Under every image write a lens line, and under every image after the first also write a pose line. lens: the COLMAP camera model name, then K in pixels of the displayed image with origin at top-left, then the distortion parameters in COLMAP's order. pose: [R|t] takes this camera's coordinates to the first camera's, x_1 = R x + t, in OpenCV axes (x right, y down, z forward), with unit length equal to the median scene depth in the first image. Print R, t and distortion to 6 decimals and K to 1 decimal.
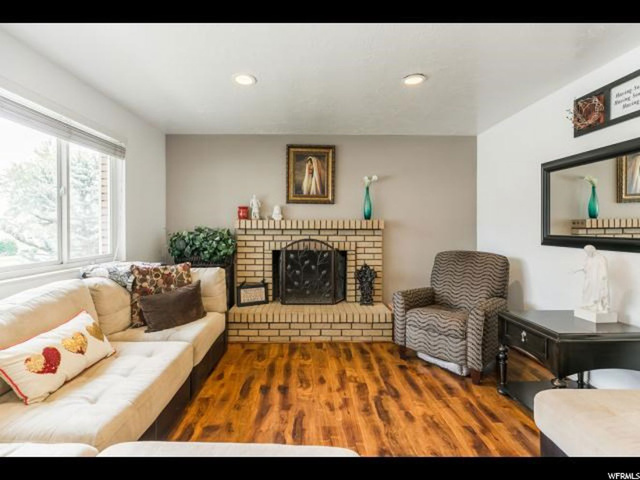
lens RADIAL K [[298.6, 0, 310.1], [0, 298.6, 228.1], [0, 0, 1]] dist [0.009713, 0.000041]
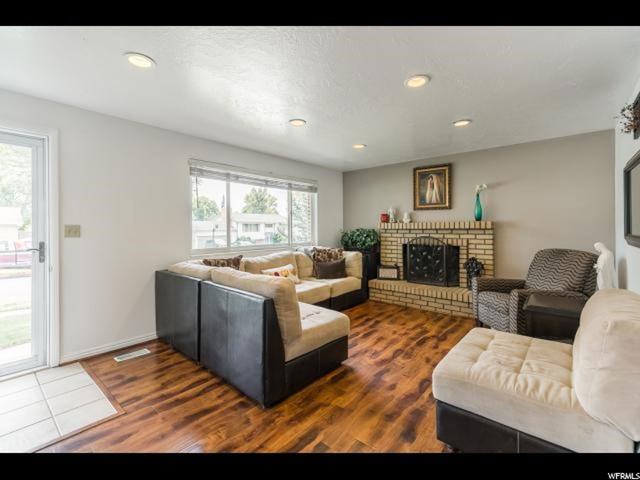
lens RADIAL K [[285.6, 0, 317.2], [0, 285.6, 226.9], [0, 0, 1]] dist [0.000945, 0.000020]
pose [[0.754251, -0.008672, -0.656529, 0.464611], [0.005308, 0.999961, -0.007110, 0.000189], [0.656565, 0.001878, 0.754267, -0.299087]]
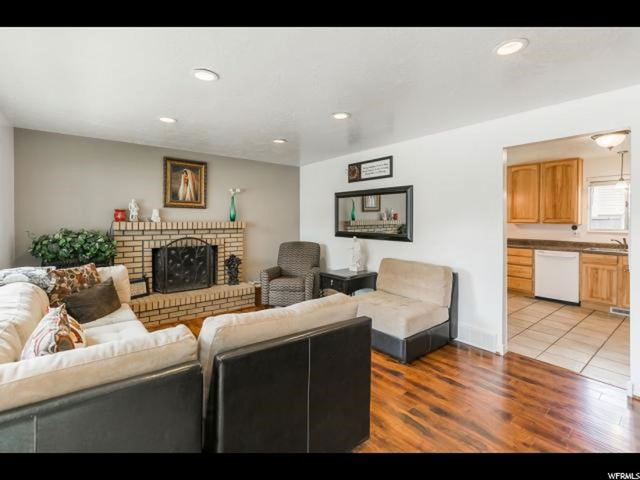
lens RADIAL K [[298.4, 0, 322.9], [0, 298.4, 221.6], [0, 0, 1]] dist [0.001797, 0.000149]
pose [[0.784040, -0.002980, 0.620704, -0.324229], [0.000712, 0.999992, 0.003903, -0.032165], [-0.620710, -0.002618, 0.784036, -0.300950]]
